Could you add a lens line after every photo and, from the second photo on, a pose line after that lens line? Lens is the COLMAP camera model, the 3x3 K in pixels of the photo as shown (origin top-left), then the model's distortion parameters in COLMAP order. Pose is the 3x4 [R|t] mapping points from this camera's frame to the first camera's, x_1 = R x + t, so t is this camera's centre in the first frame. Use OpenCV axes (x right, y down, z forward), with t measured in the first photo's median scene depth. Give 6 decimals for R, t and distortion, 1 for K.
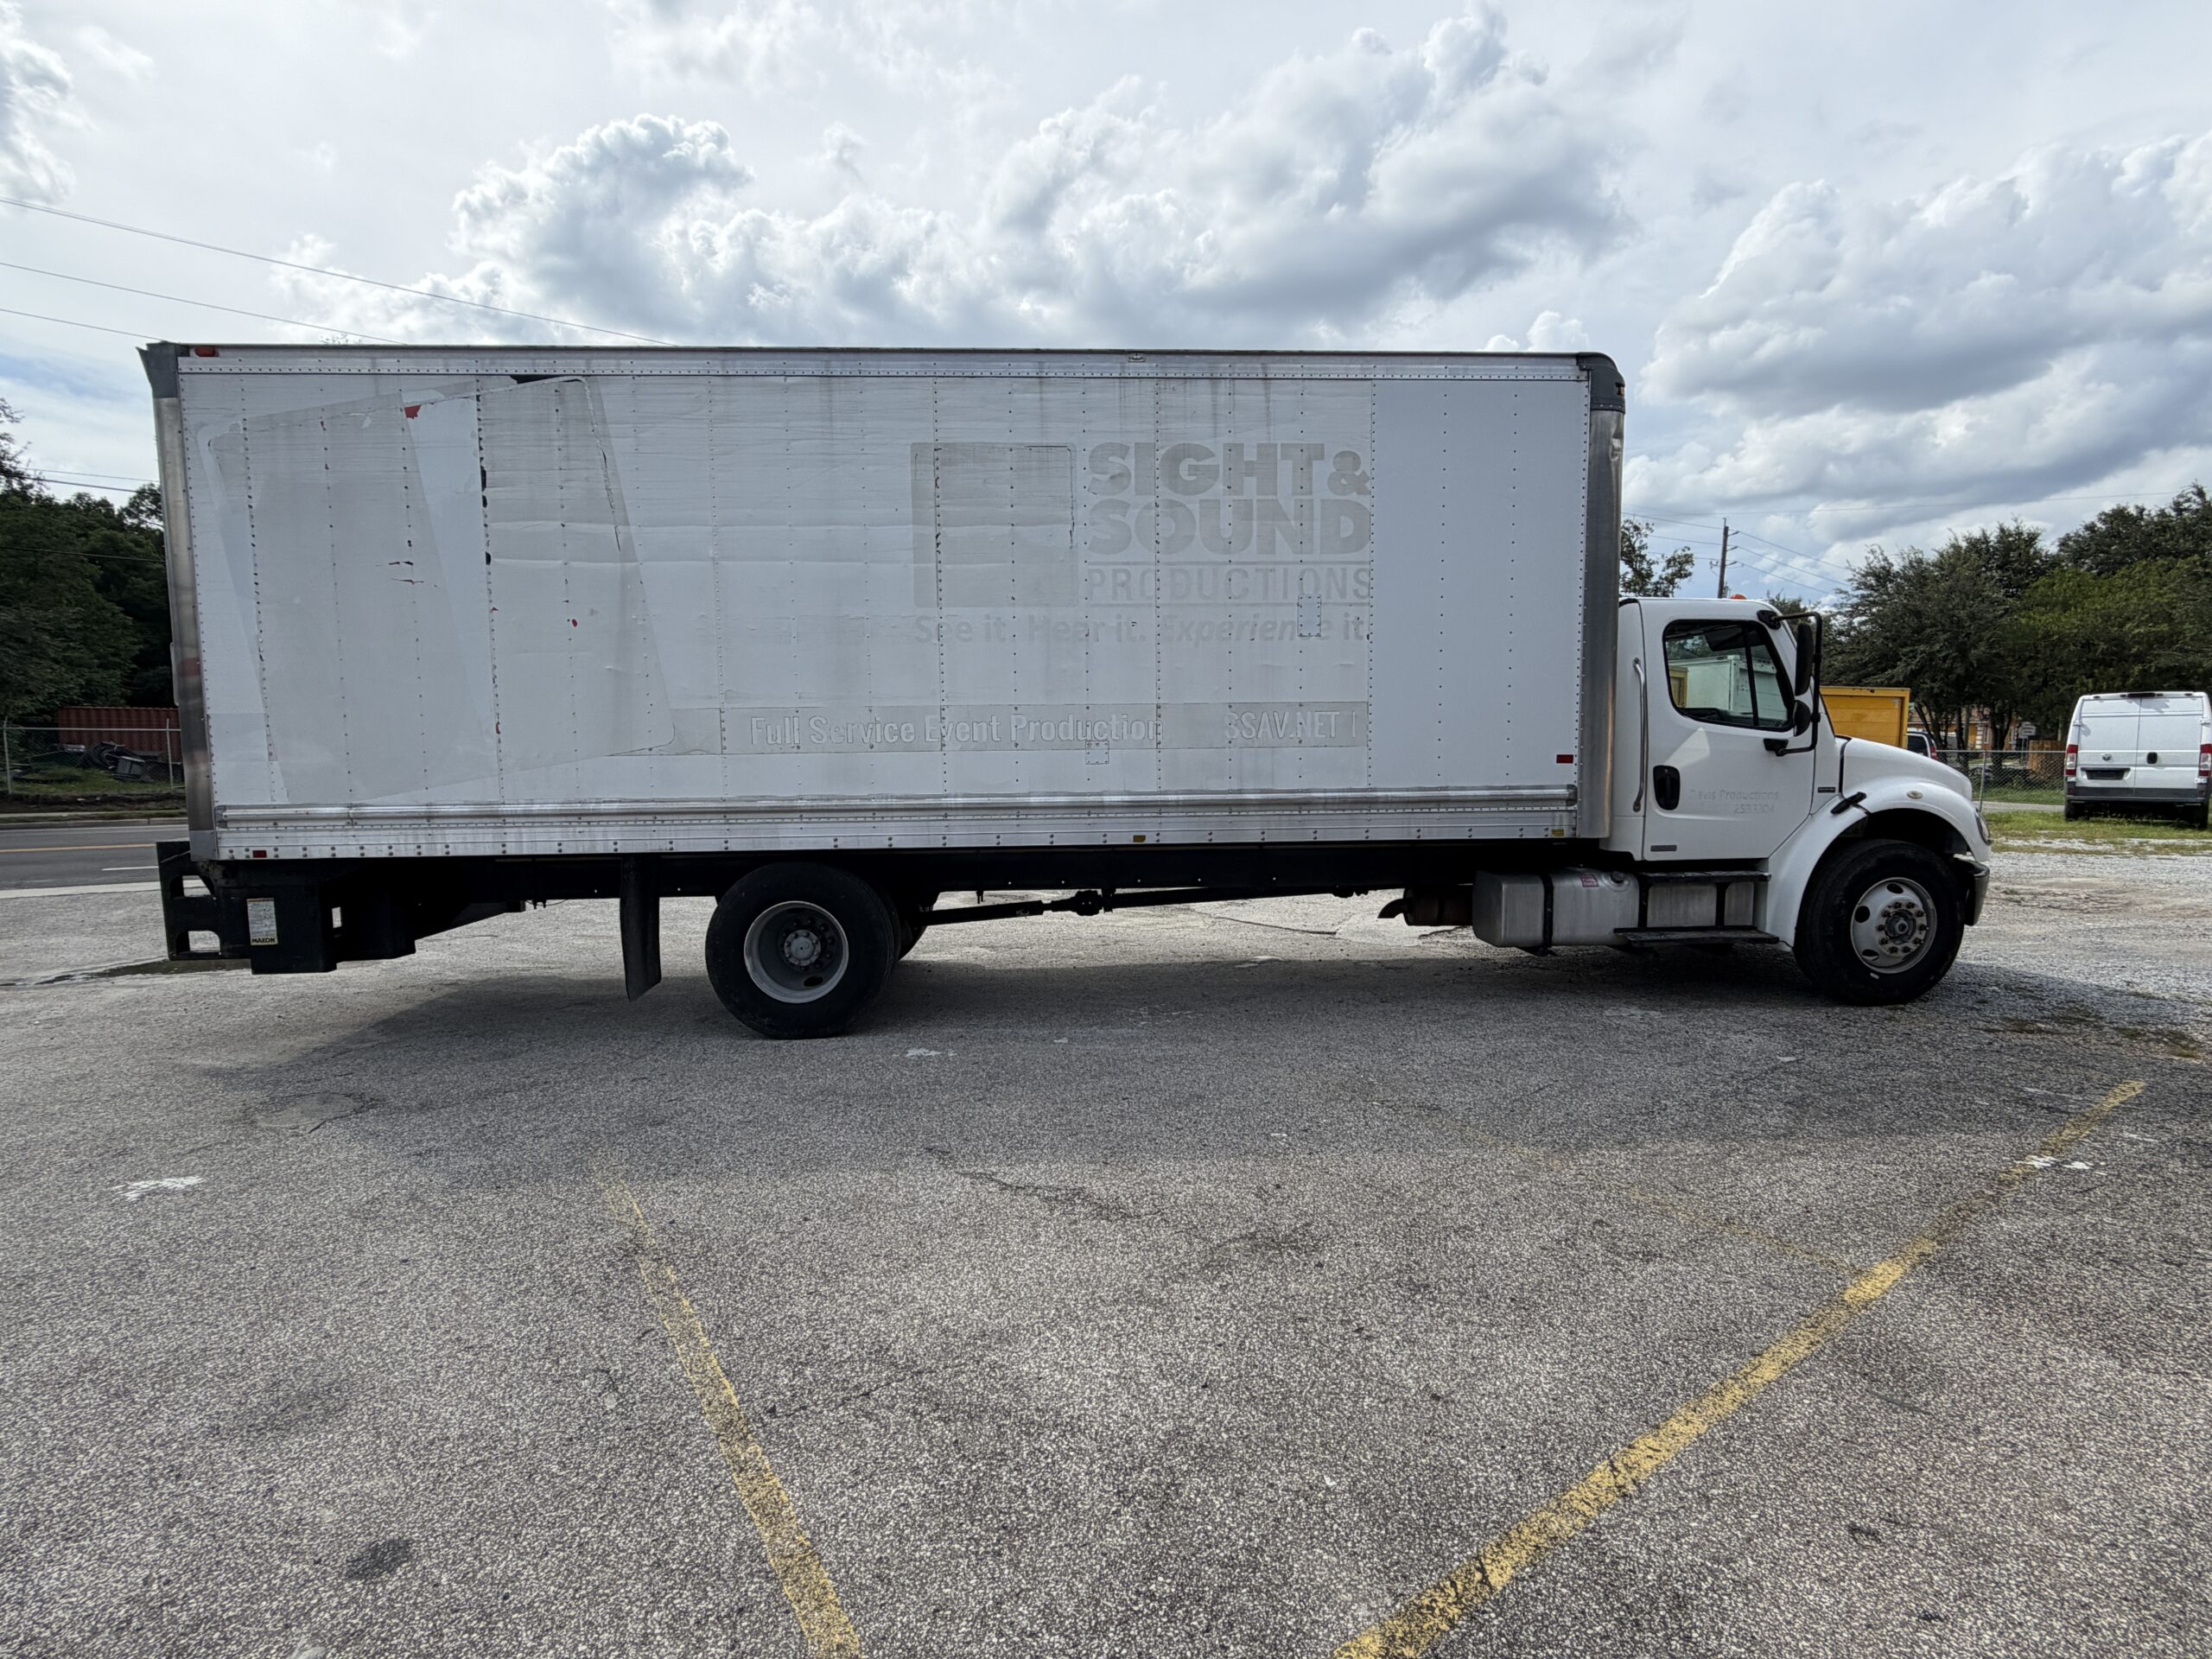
lens RADIAL K [[1056.9, 0, 1106.0], [0, 1056.9, 829.5], [0, 0, 1]] dist [0.000638, -0.000718]
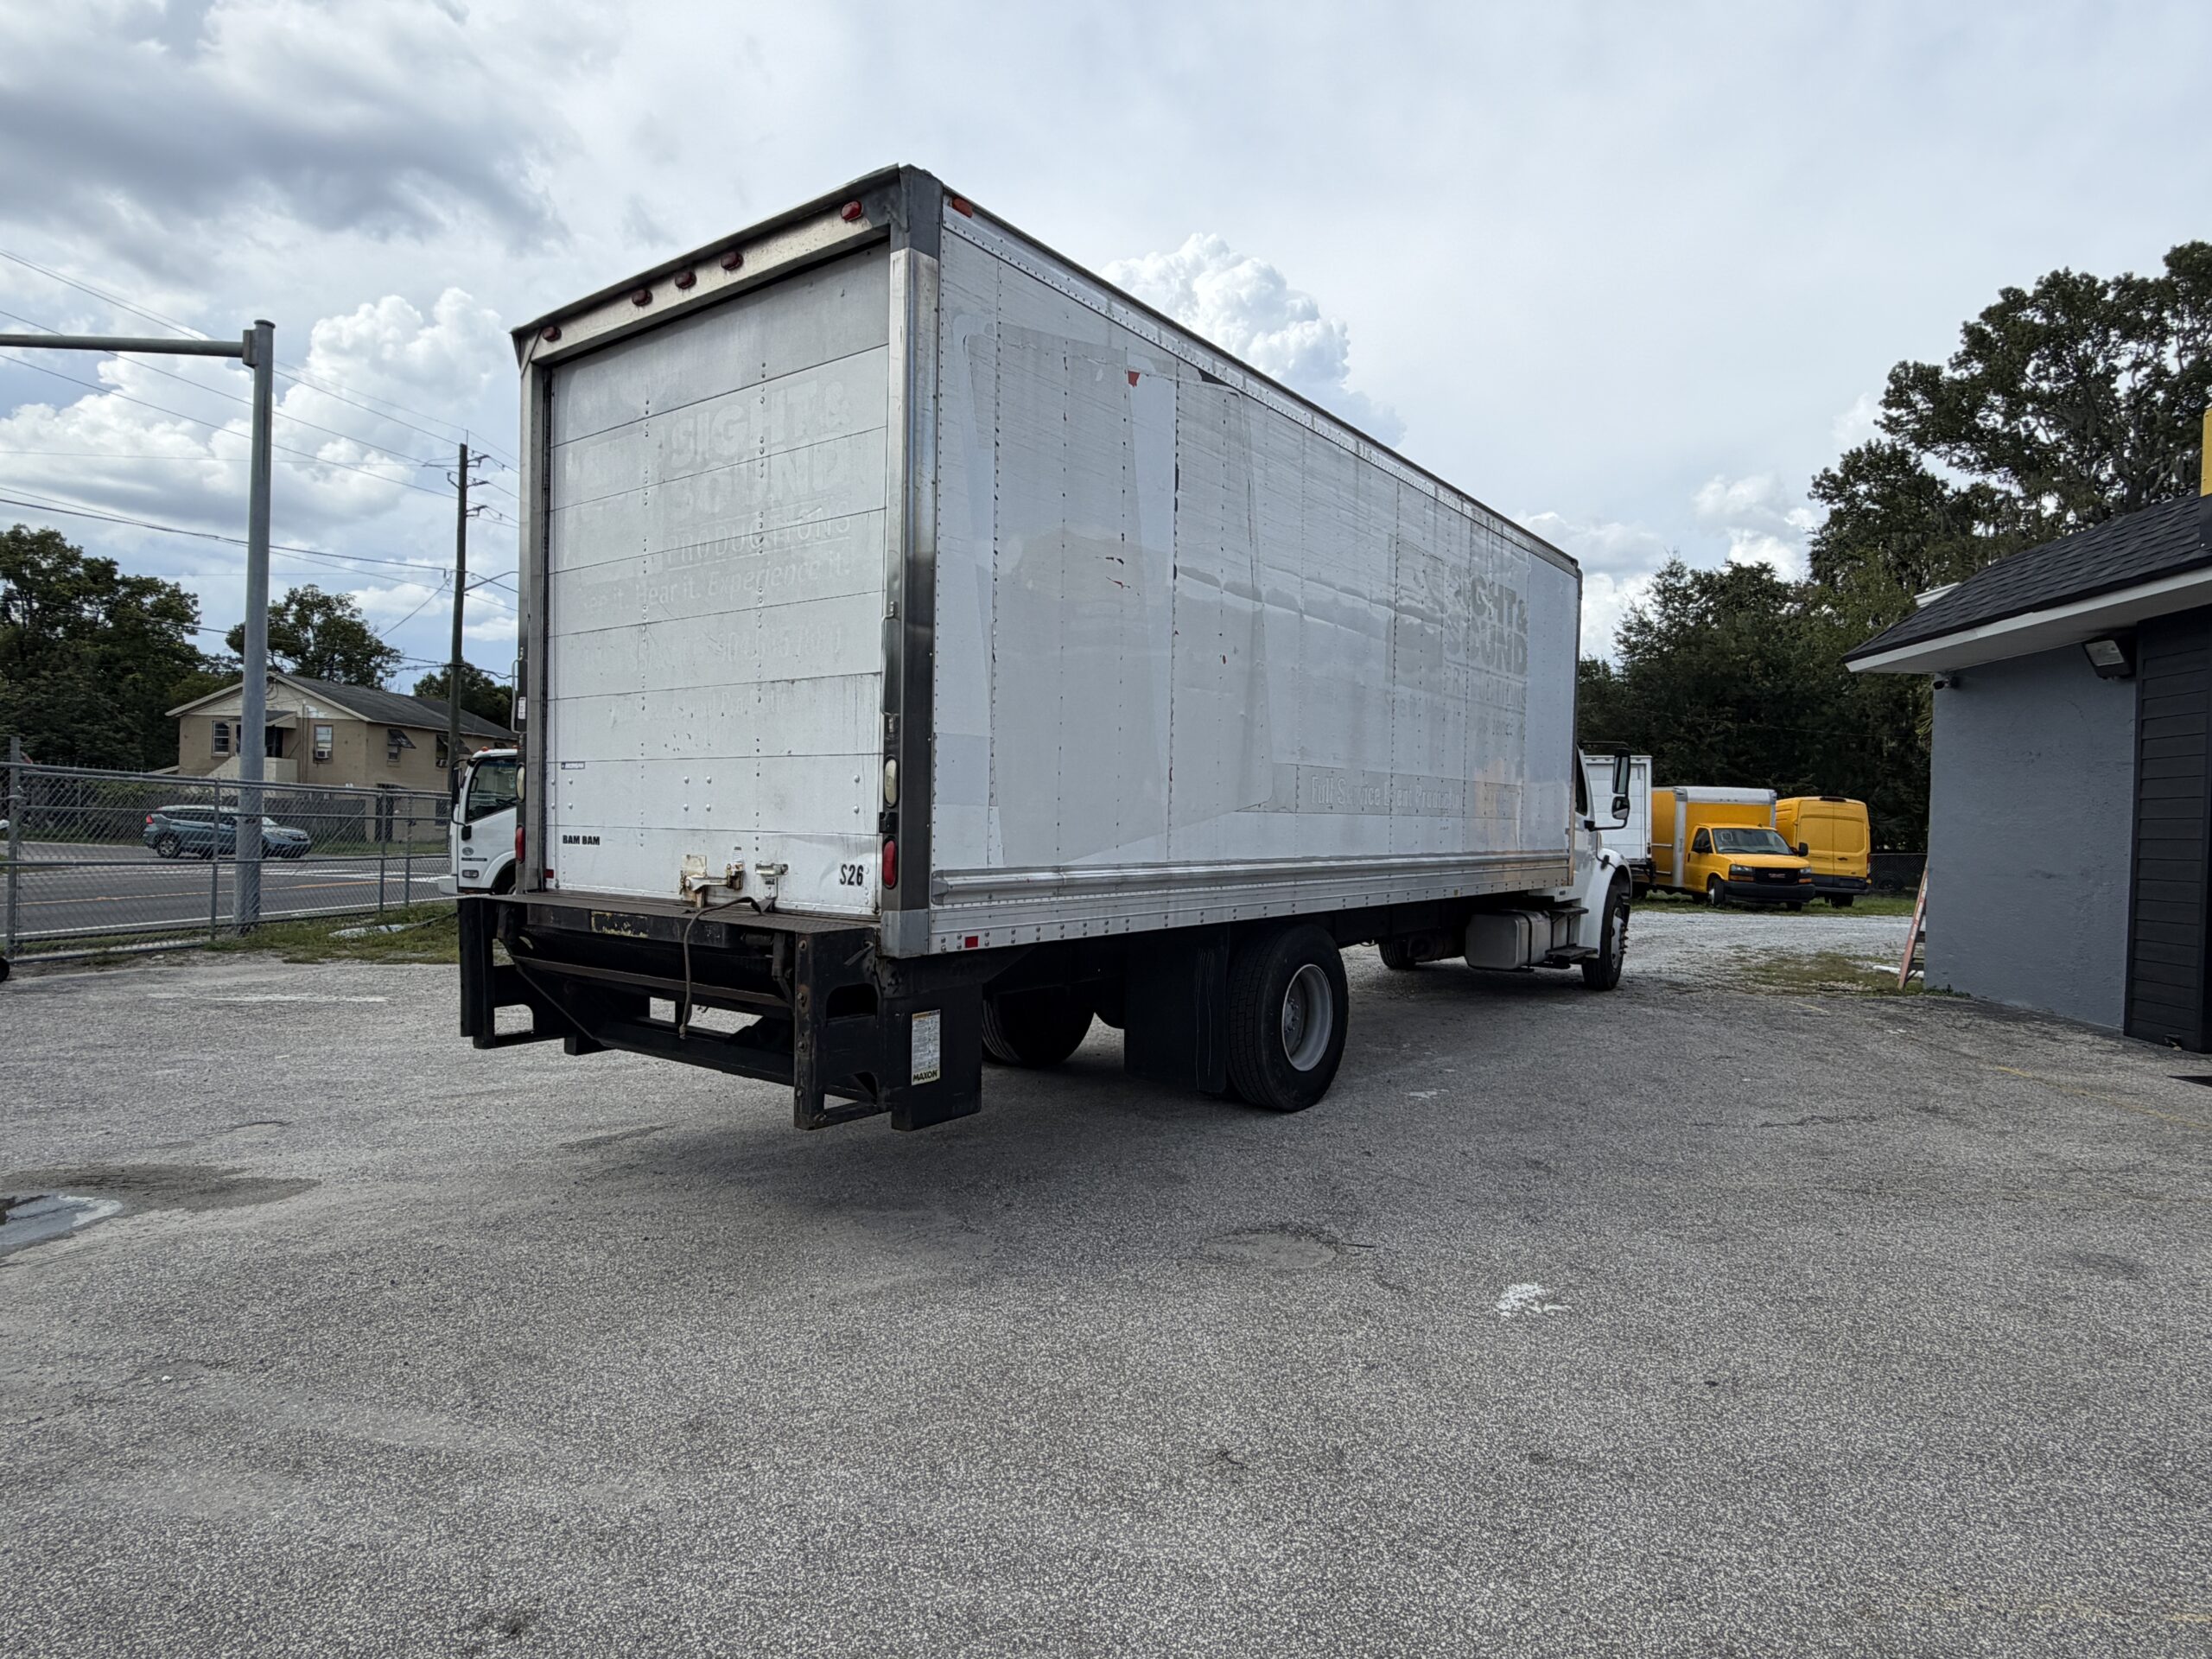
lens RADIAL K [[1258.2, 0, 1098.7], [0, 1258.2, 832.6], [0, 0, 1]] dist [-0.001932, 0.001996]
pose [[0.640027, 0.014533, 0.768215, -1.381175], [0.034064, 0.998301, -0.047265, -0.005966], [-0.767597, 0.056419, 0.638445, 0.422758]]
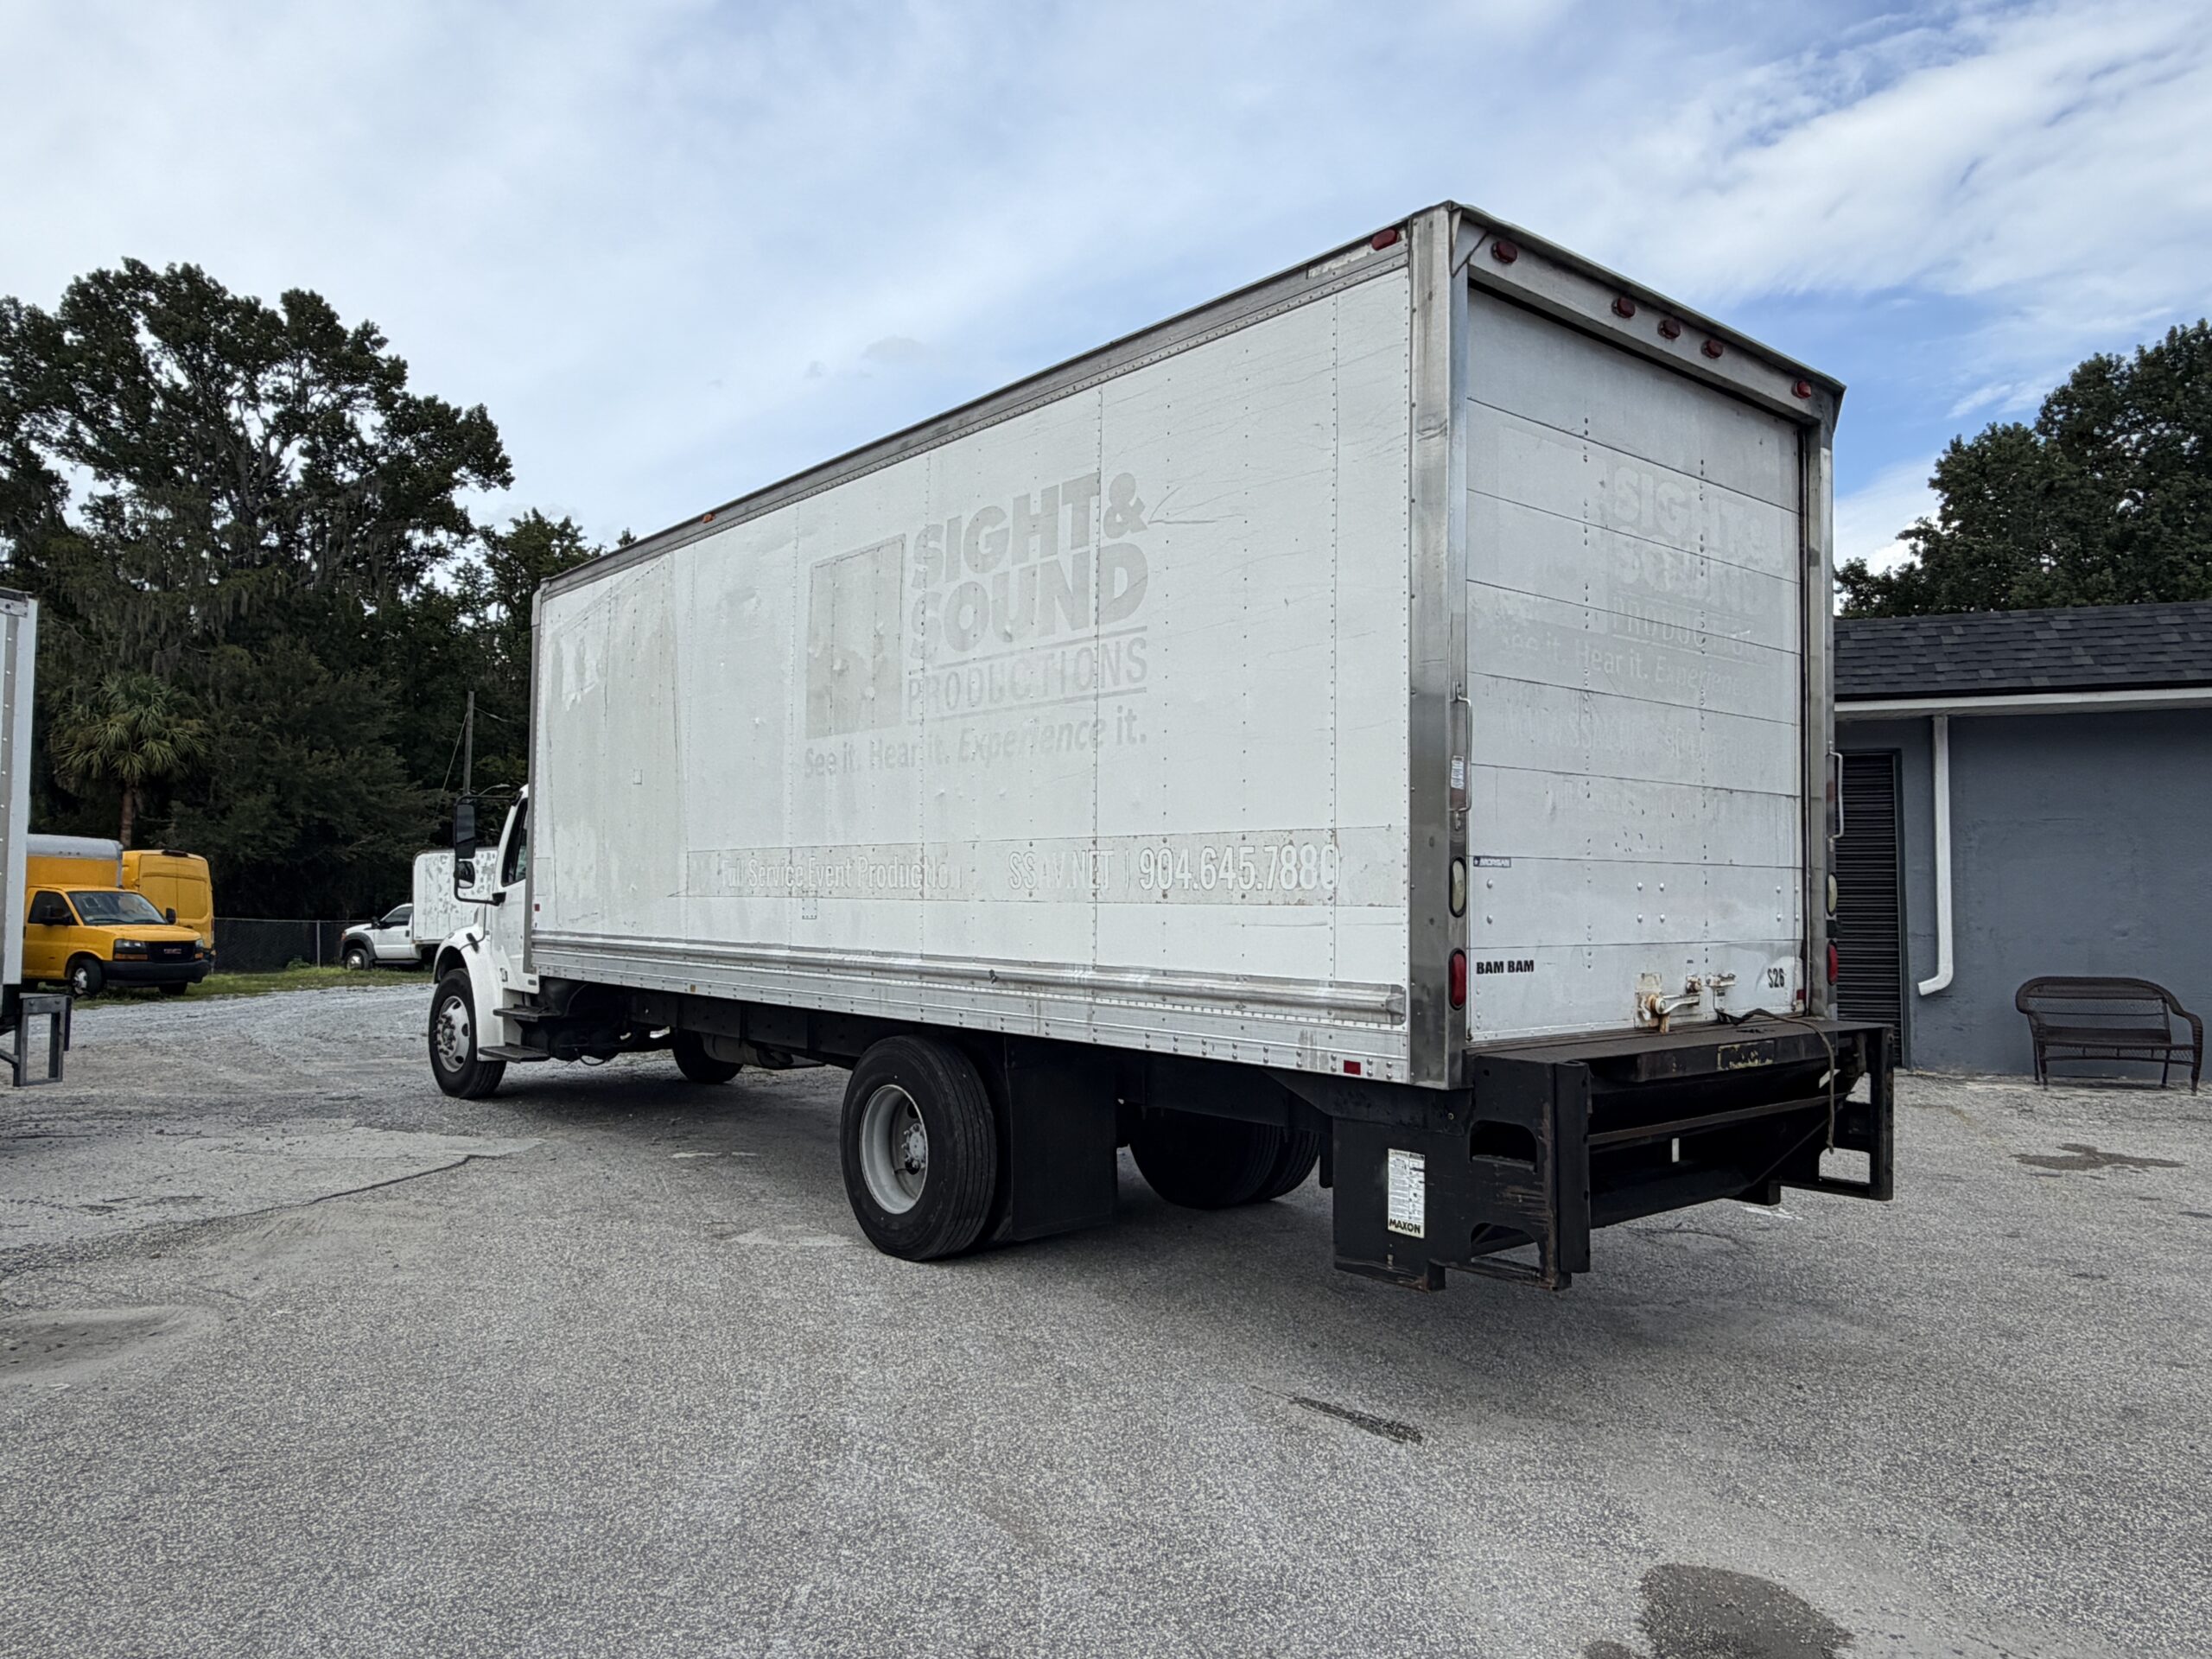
lens RADIAL K [[1540.1, 0, 1096.4], [0, 1540.1, 830.7], [0, 0, 1]] dist [-0.004988, 0.003871]
pose [[-0.601346, 0.041458, 0.797912, -1.438560], [0.060328, 0.998158, -0.006396, -0.151533], [-0.796708, 0.044290, -0.602740, 2.138598]]
